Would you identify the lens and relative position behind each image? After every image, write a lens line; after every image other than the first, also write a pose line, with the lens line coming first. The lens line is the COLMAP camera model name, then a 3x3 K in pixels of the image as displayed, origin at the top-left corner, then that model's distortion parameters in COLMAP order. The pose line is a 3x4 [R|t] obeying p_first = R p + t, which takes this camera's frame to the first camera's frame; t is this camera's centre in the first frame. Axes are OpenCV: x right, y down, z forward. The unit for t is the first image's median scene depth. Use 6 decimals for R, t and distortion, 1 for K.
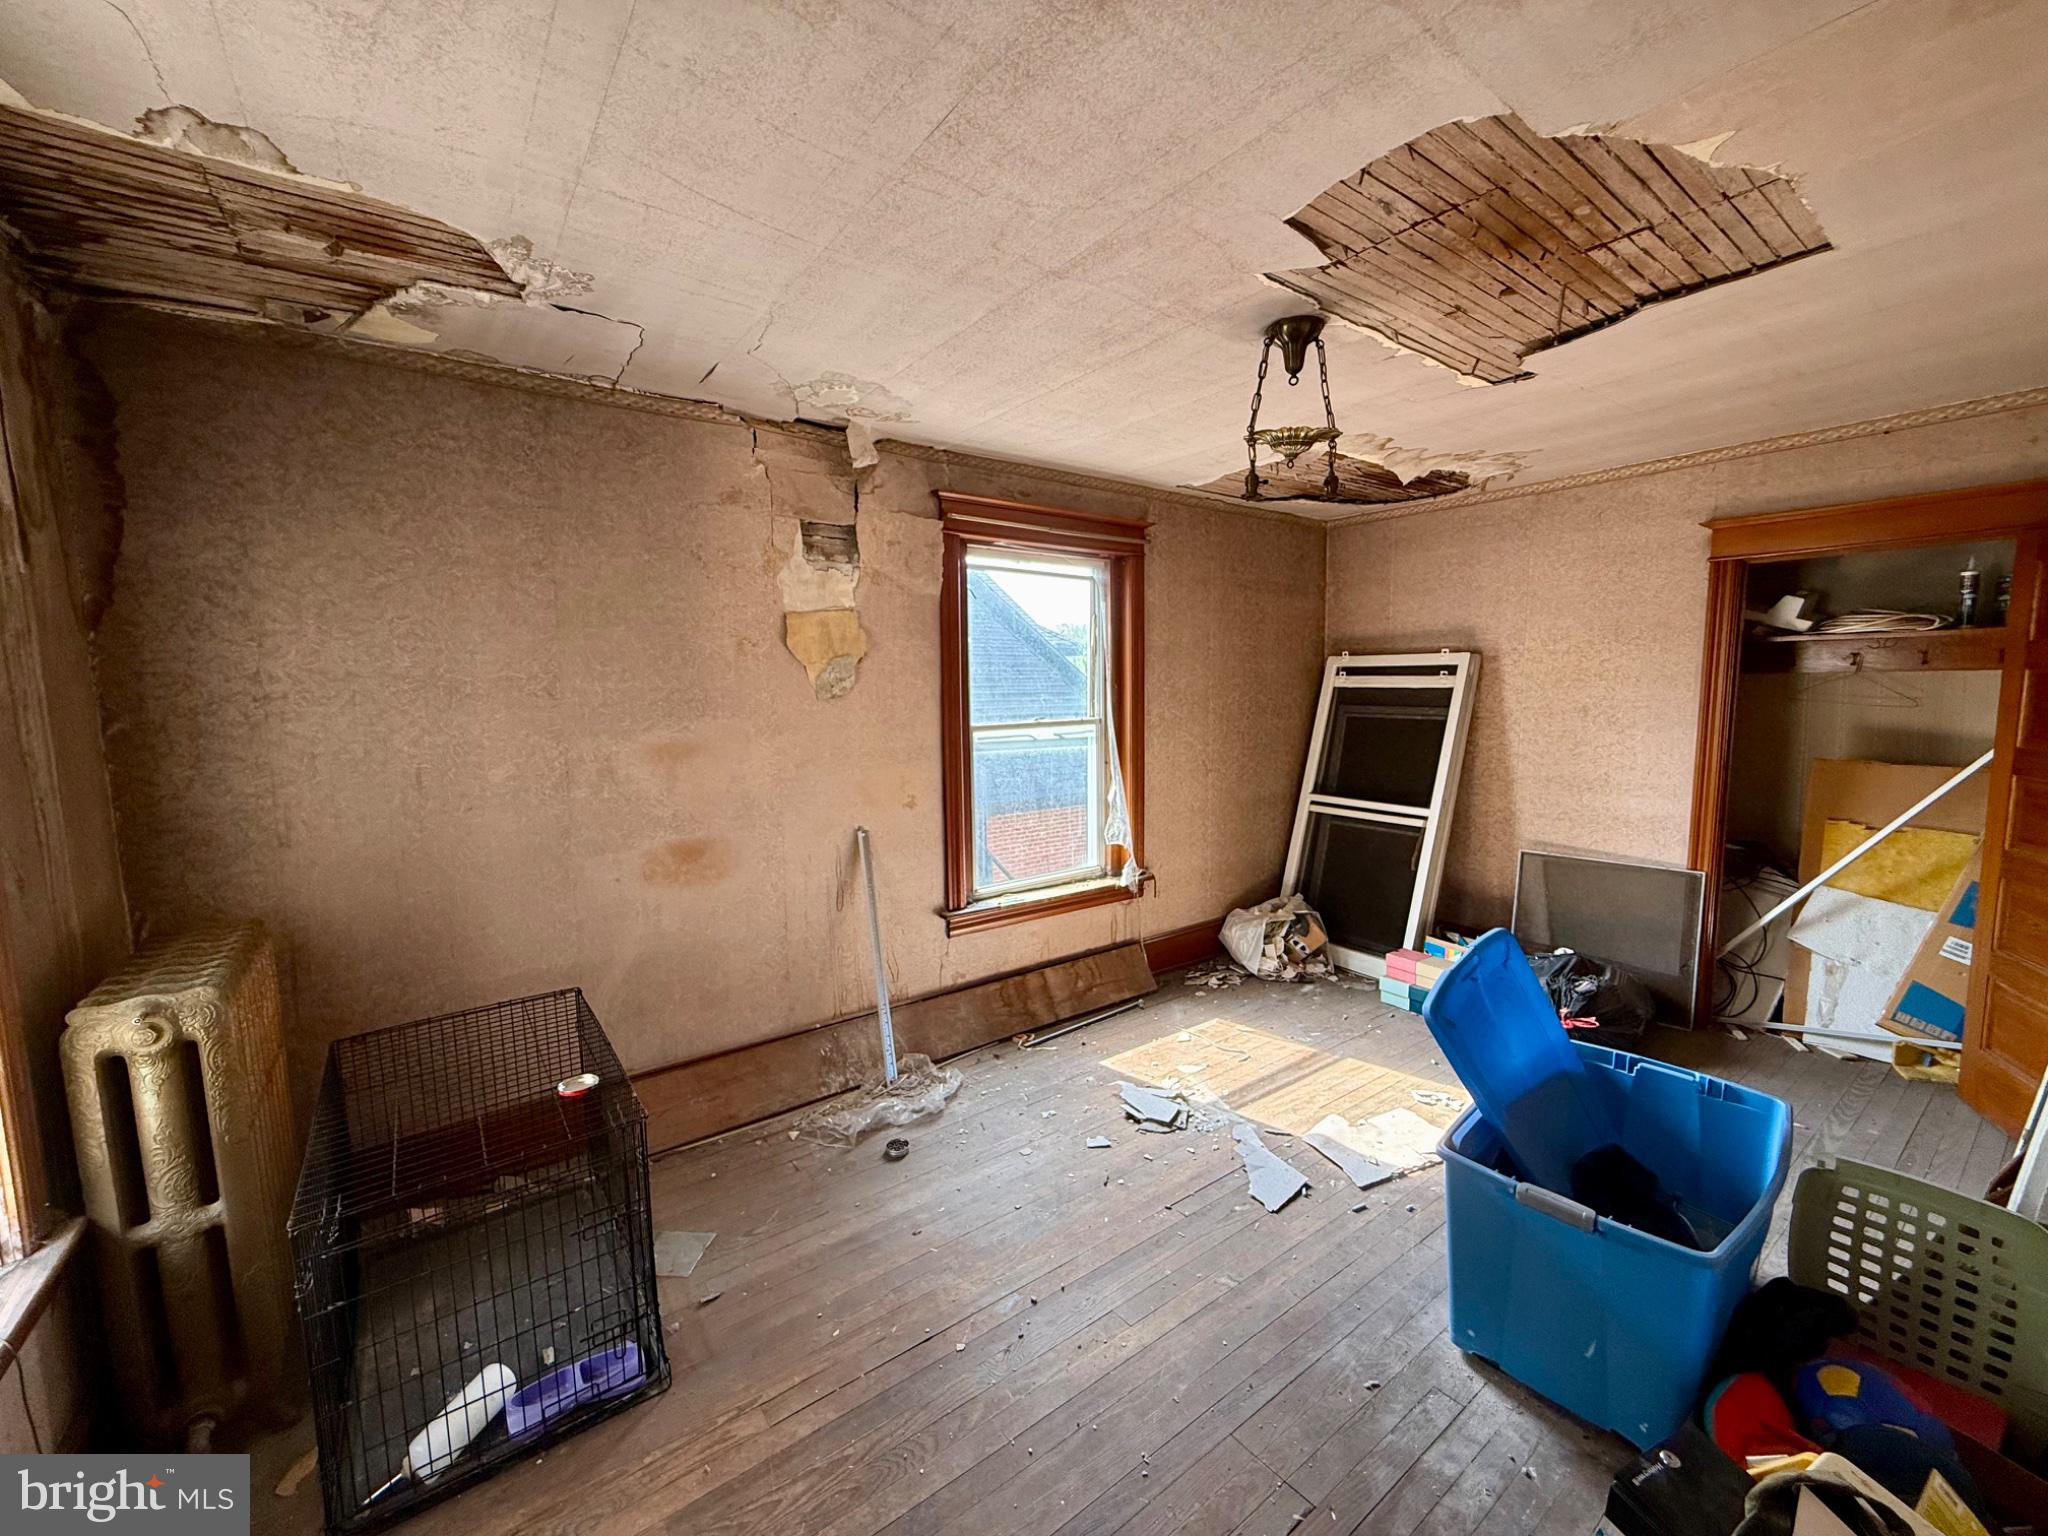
lens RADIAL K [[816.4, 0, 1020.2], [0, 816.4, 763.6], [0, 0, 1]] dist [0.001459, 0.000294]
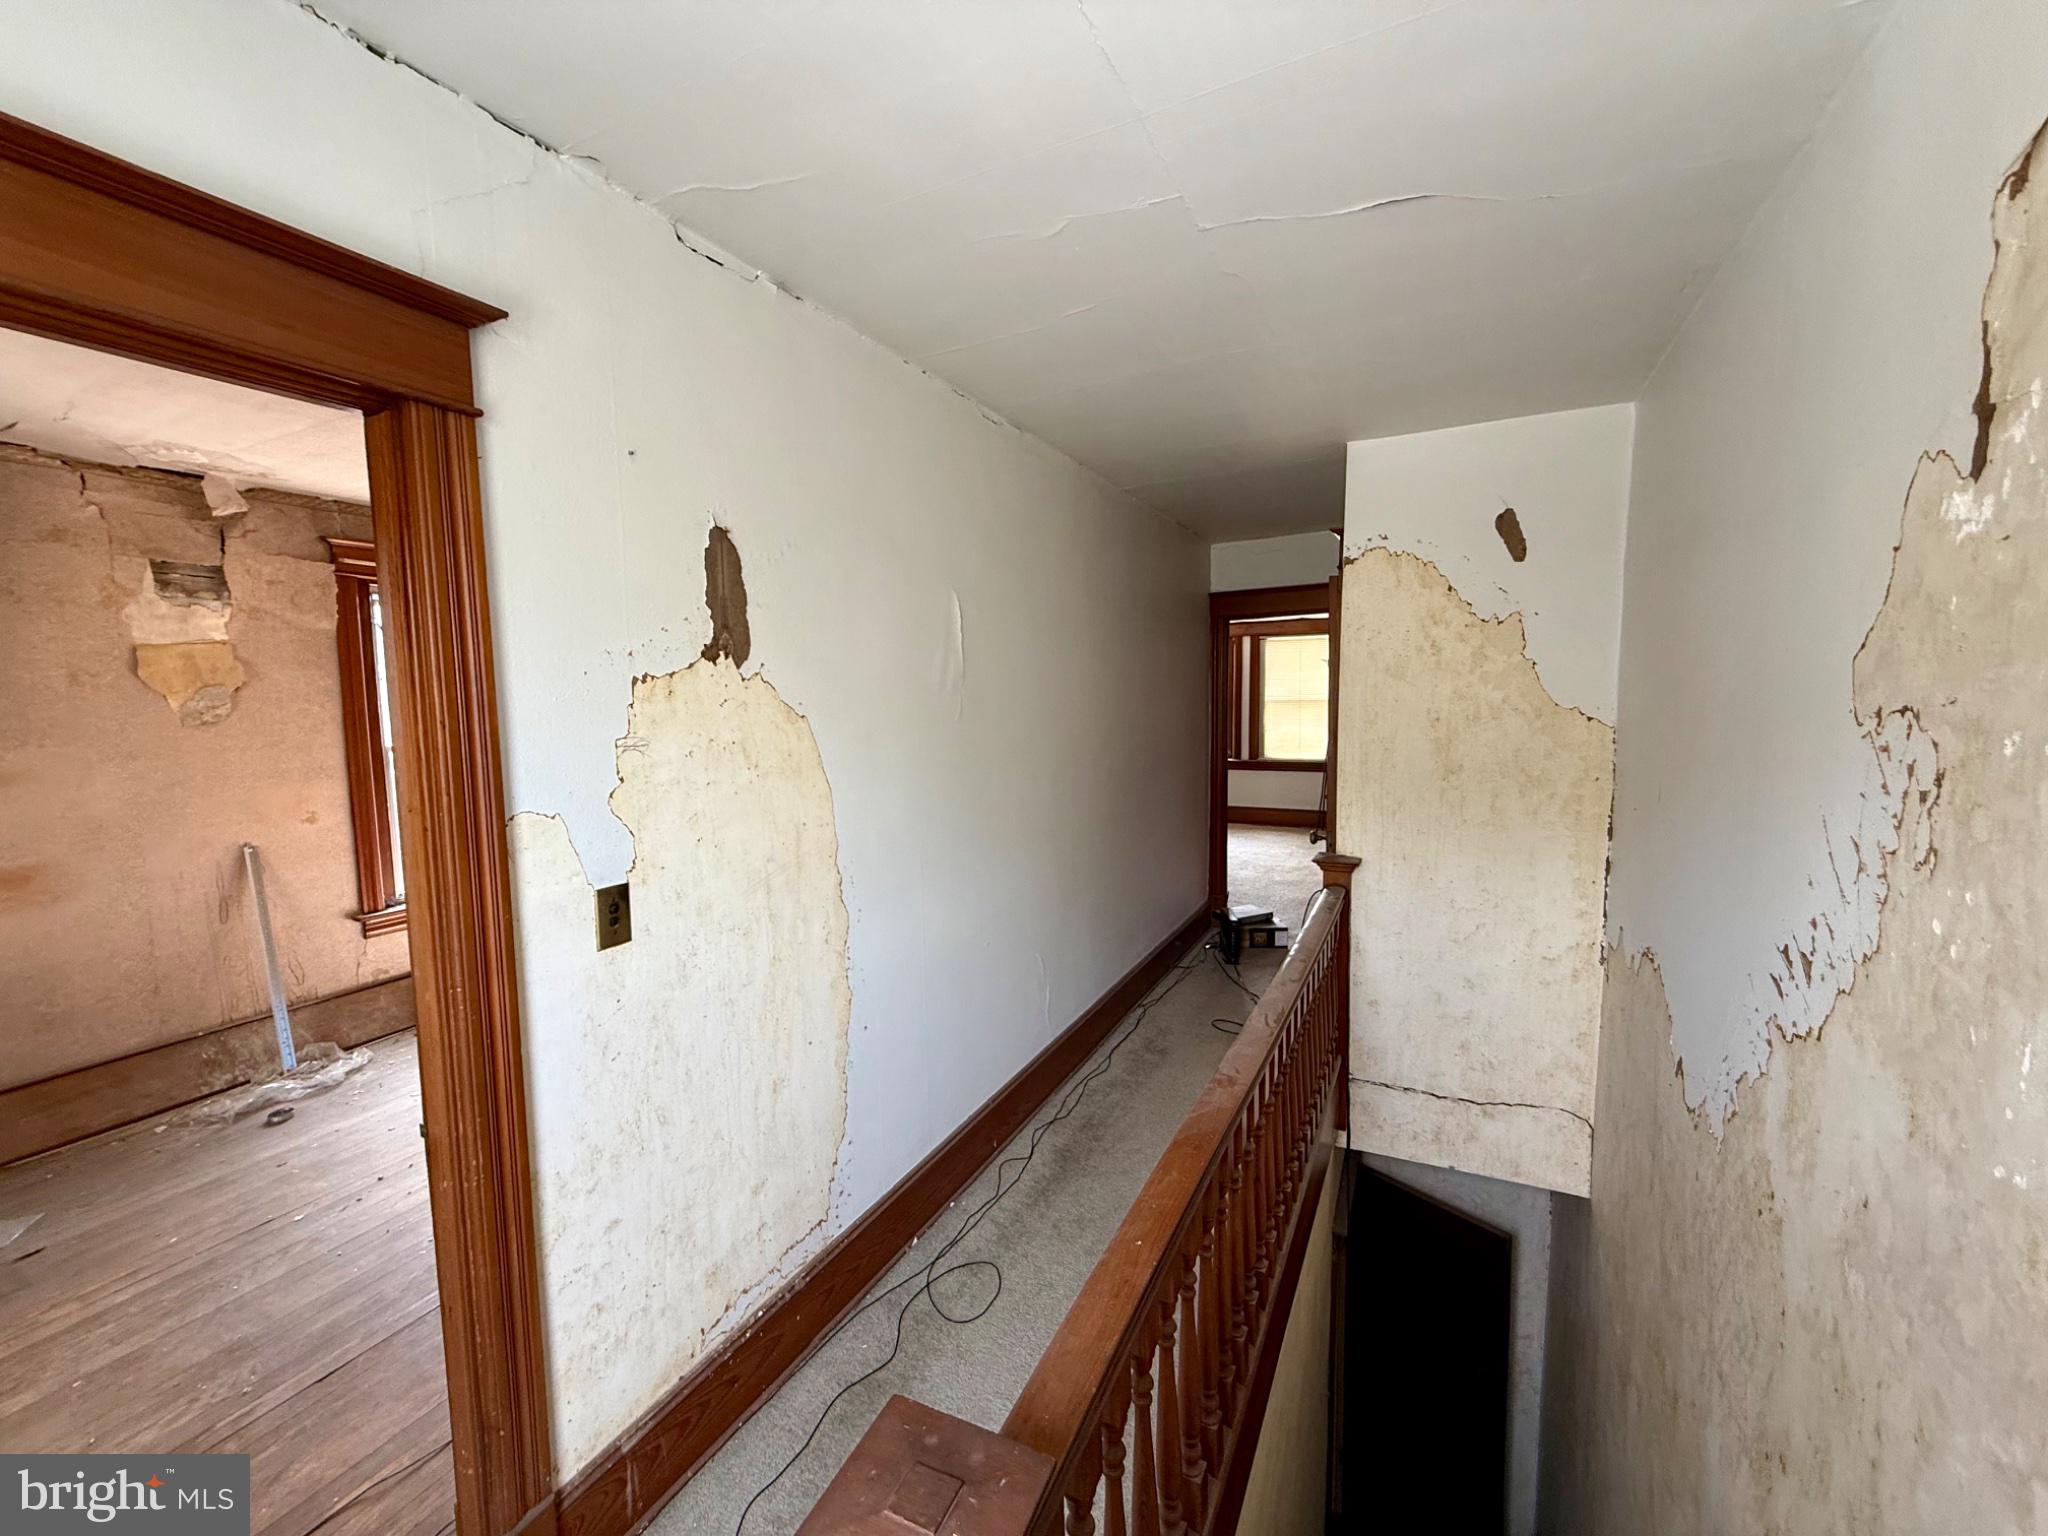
lens RADIAL K [[816.4, 0, 1020.2], [0, 816.4, 763.6], [0, 0, 1]] dist [0.001459, 0.000294]
pose [[0.895740, -0.040881, 0.442695, 0.257689], [0.046687, 0.998907, -0.002222, 0.023565], [-0.442120, 0.022659, 0.896669, -0.443297]]
